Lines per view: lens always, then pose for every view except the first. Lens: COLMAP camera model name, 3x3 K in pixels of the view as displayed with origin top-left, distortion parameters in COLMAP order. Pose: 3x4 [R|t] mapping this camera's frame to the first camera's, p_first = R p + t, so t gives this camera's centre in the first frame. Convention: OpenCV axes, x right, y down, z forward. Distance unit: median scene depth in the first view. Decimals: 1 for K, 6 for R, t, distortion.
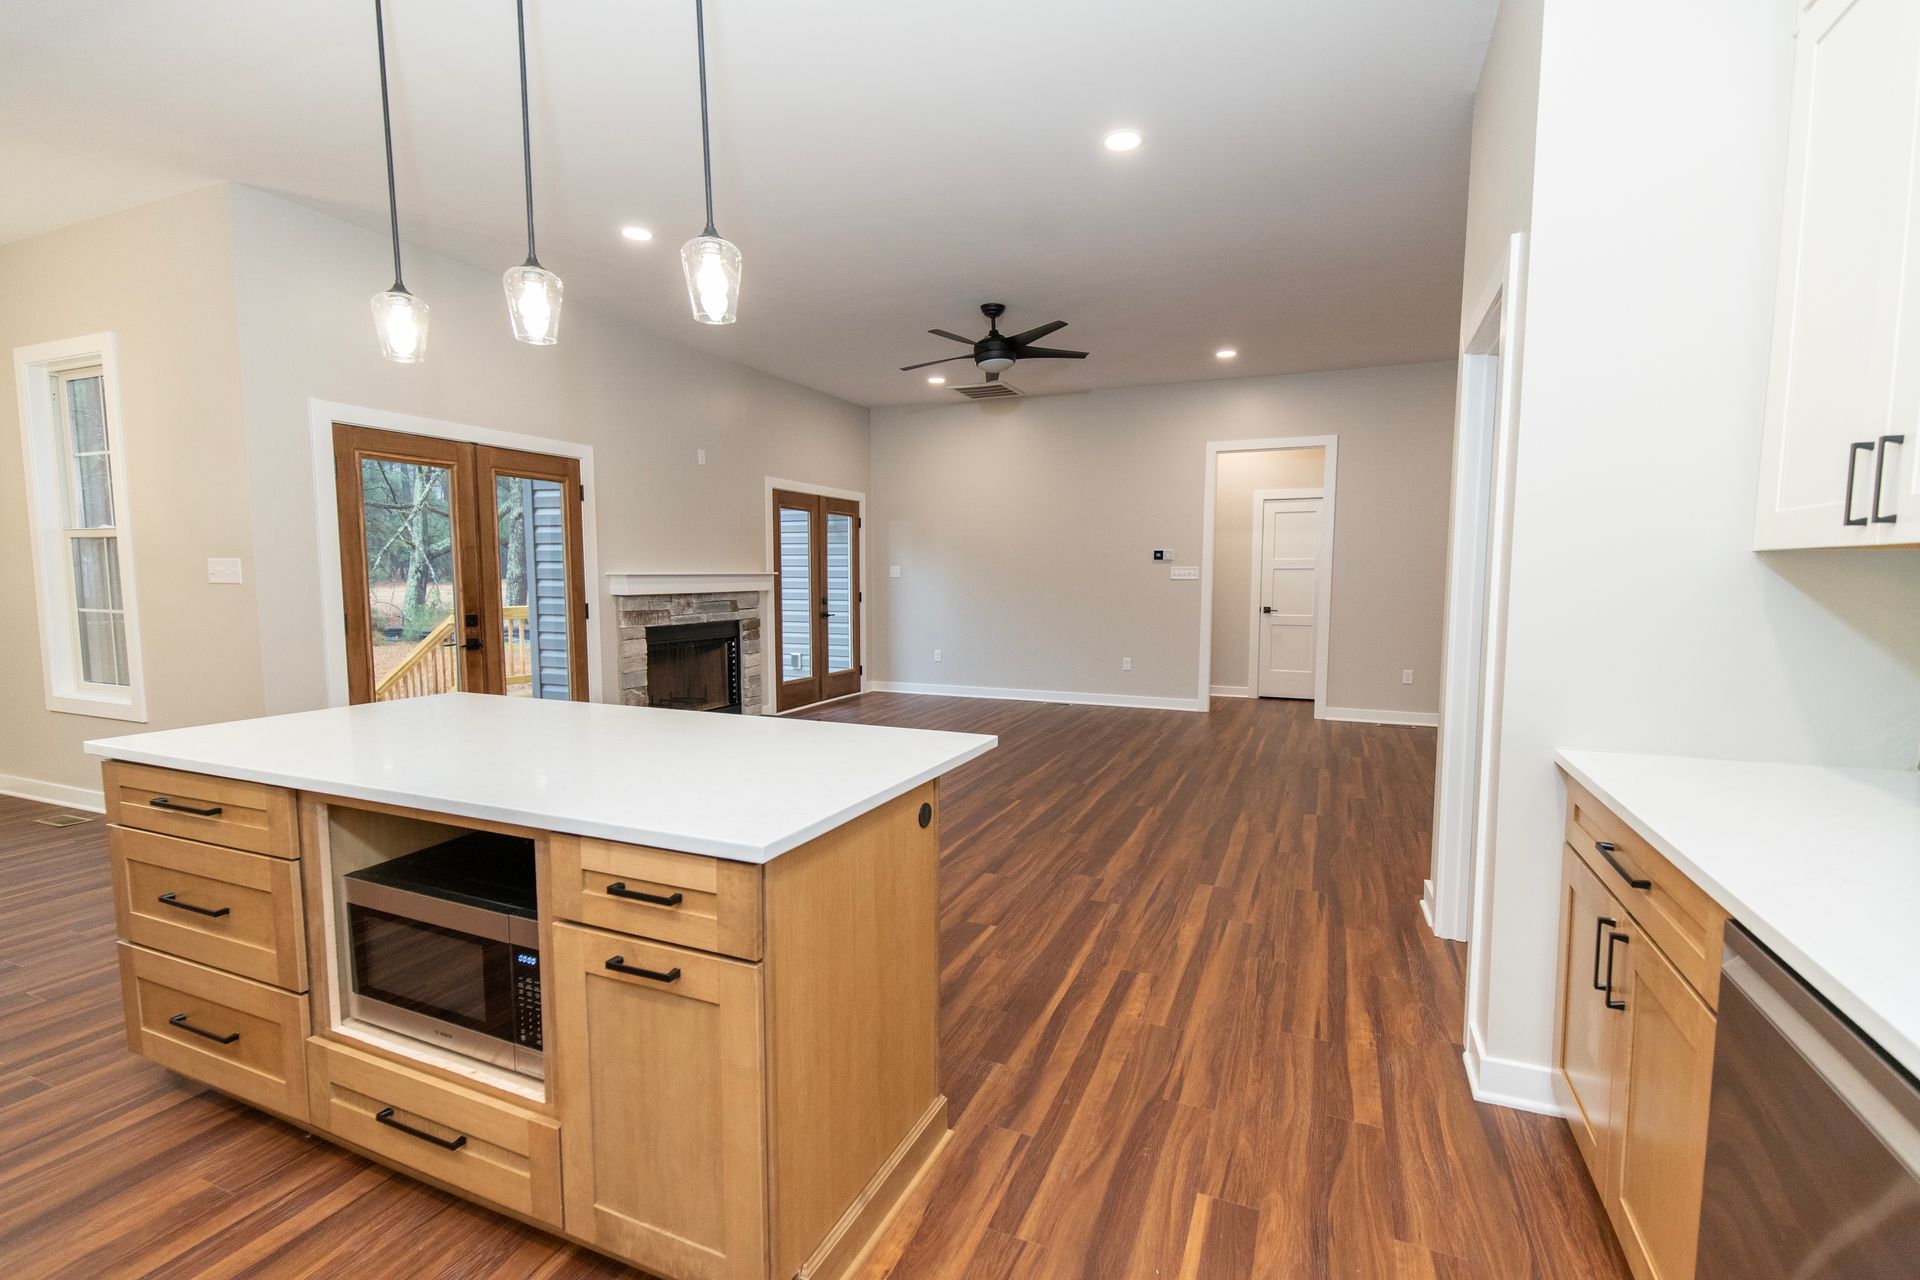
lens RADIAL K [[863.0, 0, 972.8], [0, 863.0, 653.1], [0, 0, 1]] dist [0.028662, -0.013062]
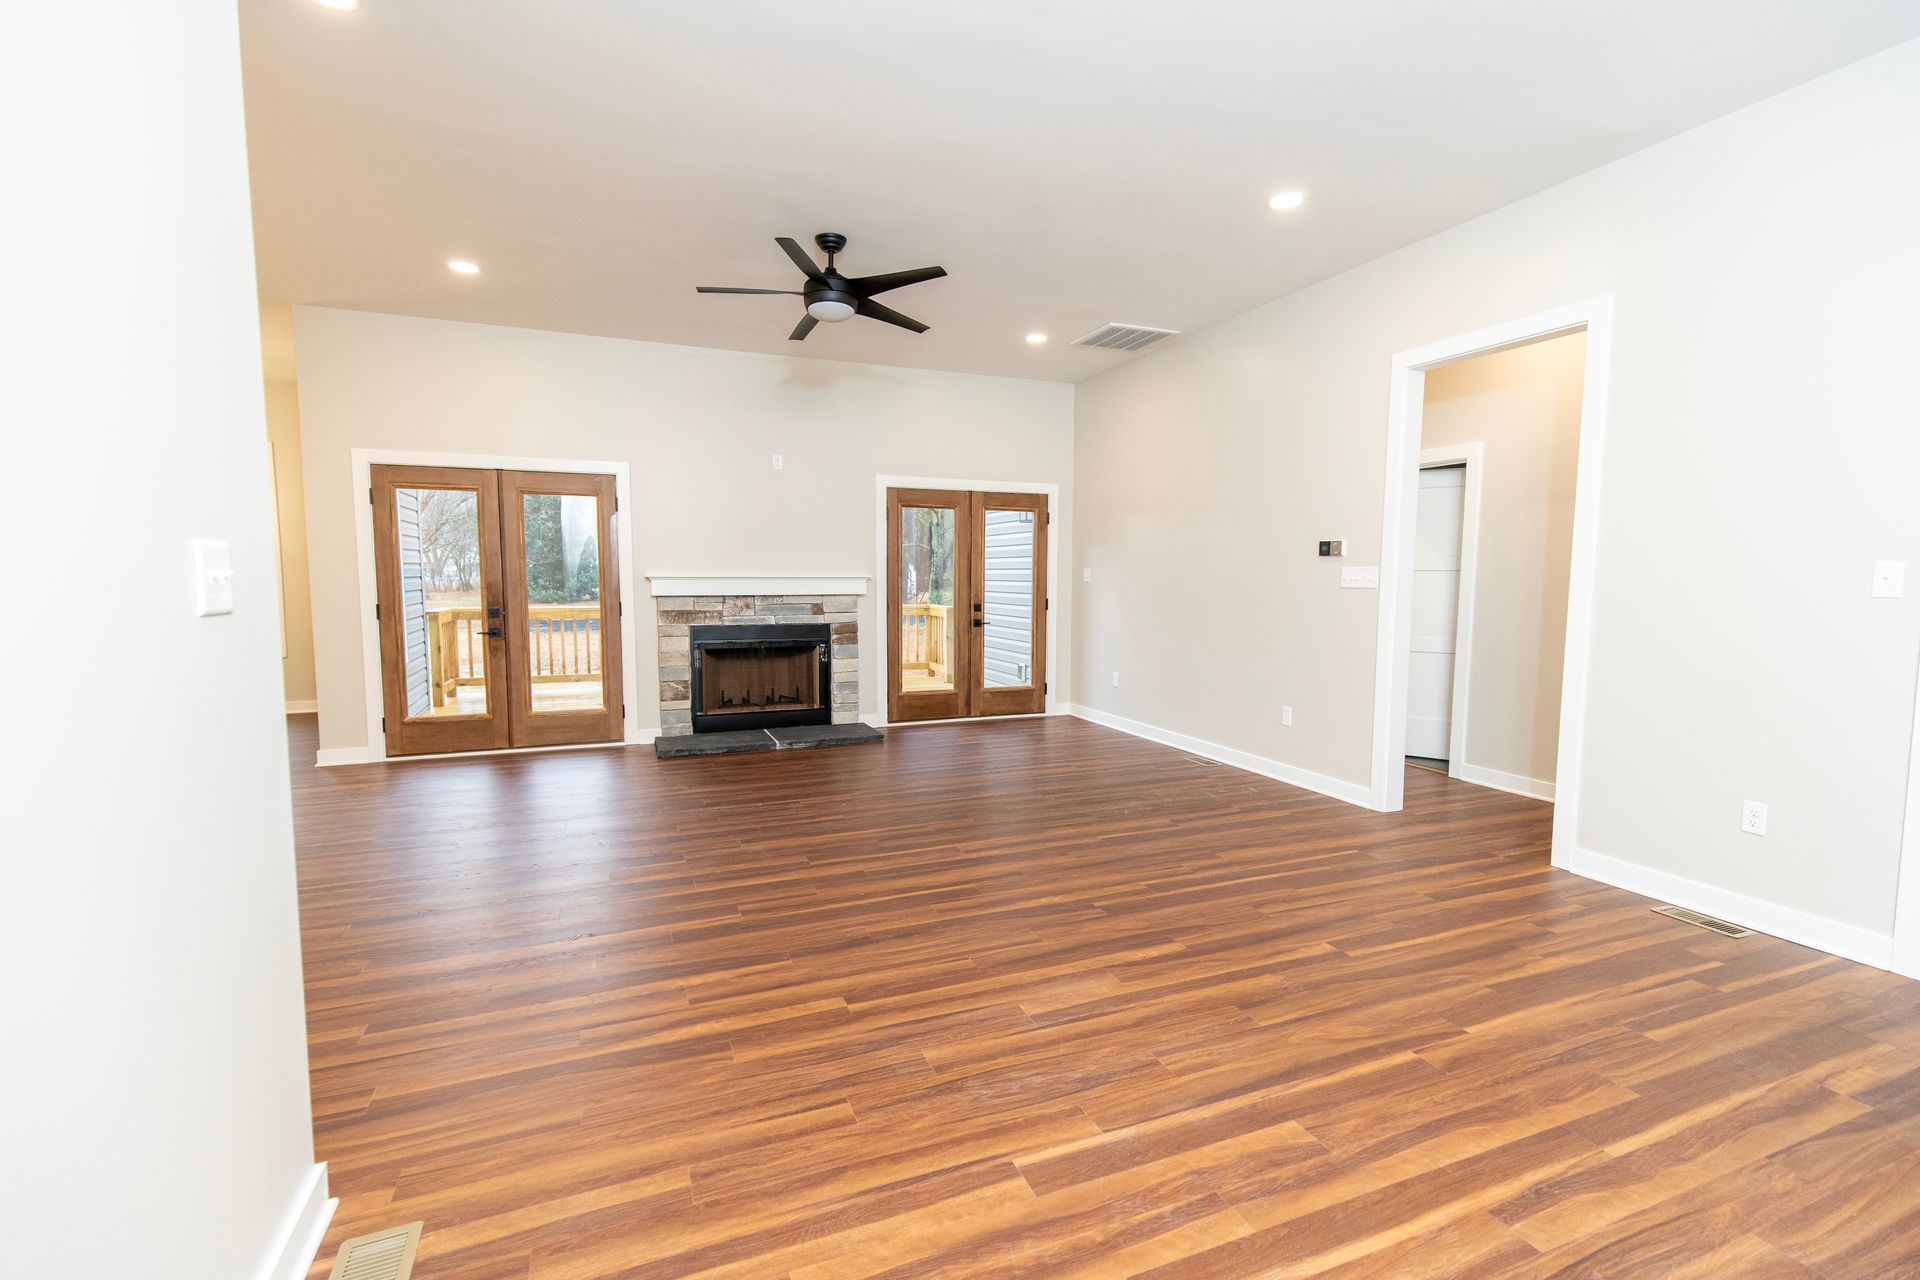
lens RADIAL K [[863.0, 0, 975.3], [0, 863.0, 647.9], [0, 0, 1]] dist [0.028662, -0.013062]
pose [[0.708131, 0.060870, -0.703452, 0.748949], [-0.068015, 0.997525, 0.017848, -0.054757], [0.702797, 0.035207, 0.710518, 0.582087]]
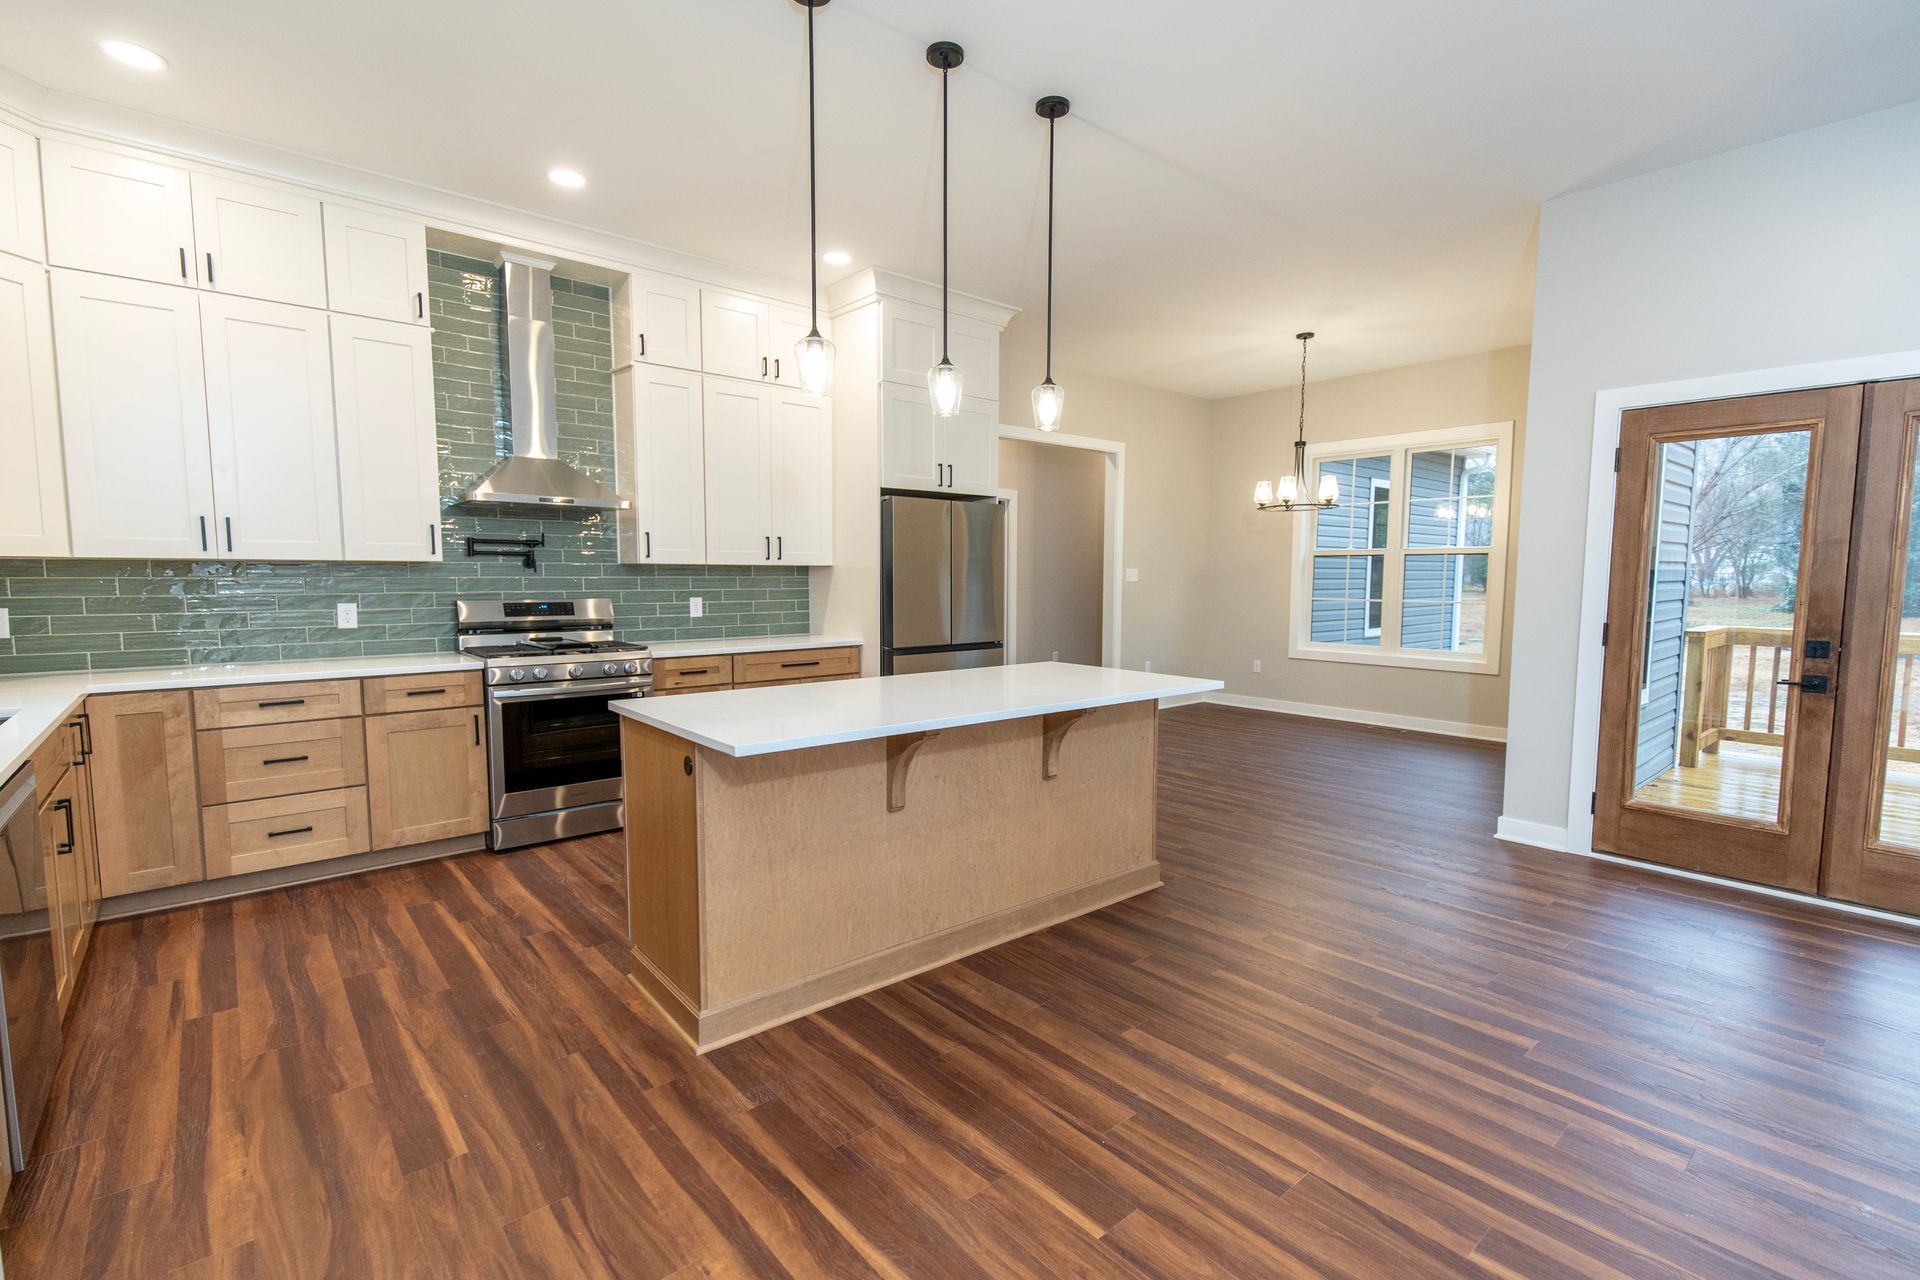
lens RADIAL K [[863.0, 0, 972.9], [0, 863.0, 647.5], [0, 0, 1]] dist [0.028662, -0.013062]
pose [[-0.445465, 0.075066, -0.892147, 0.315054], [-0.088102, 0.987967, 0.127120, -0.065029], [0.890954, 0.135228, -0.433491, 0.681756]]
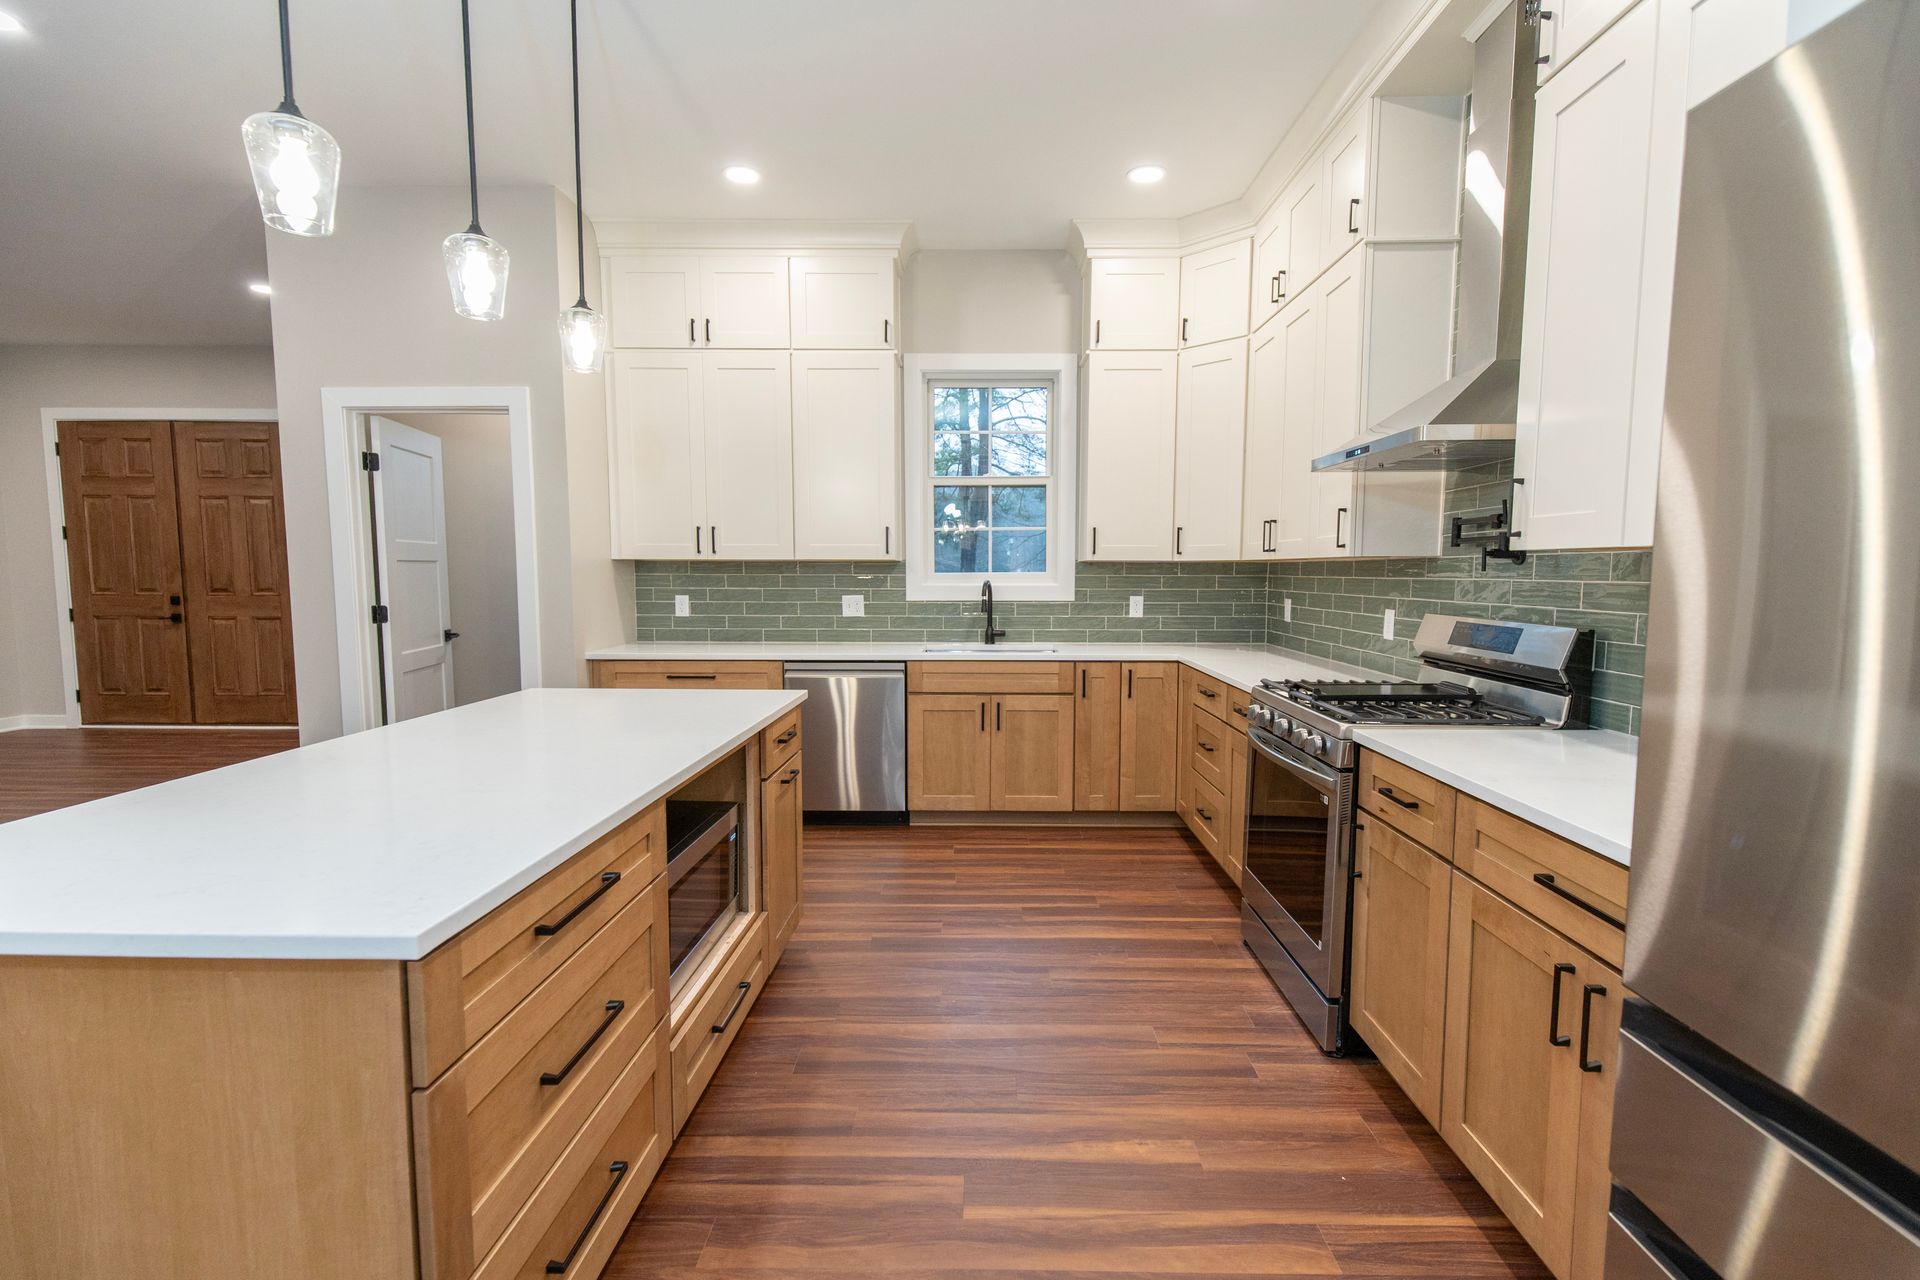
lens RADIAL K [[863.0, 0, 968.7], [0, 863.0, 646.3], [0, 0, 1]] dist [0.028662, -0.013062]
pose [[-0.375173, -0.083772, 0.923162, -0.624962], [0.084349, 0.988691, 0.123998, -0.033896], [-0.923109, 0.124389, -0.363864, 0.357628]]
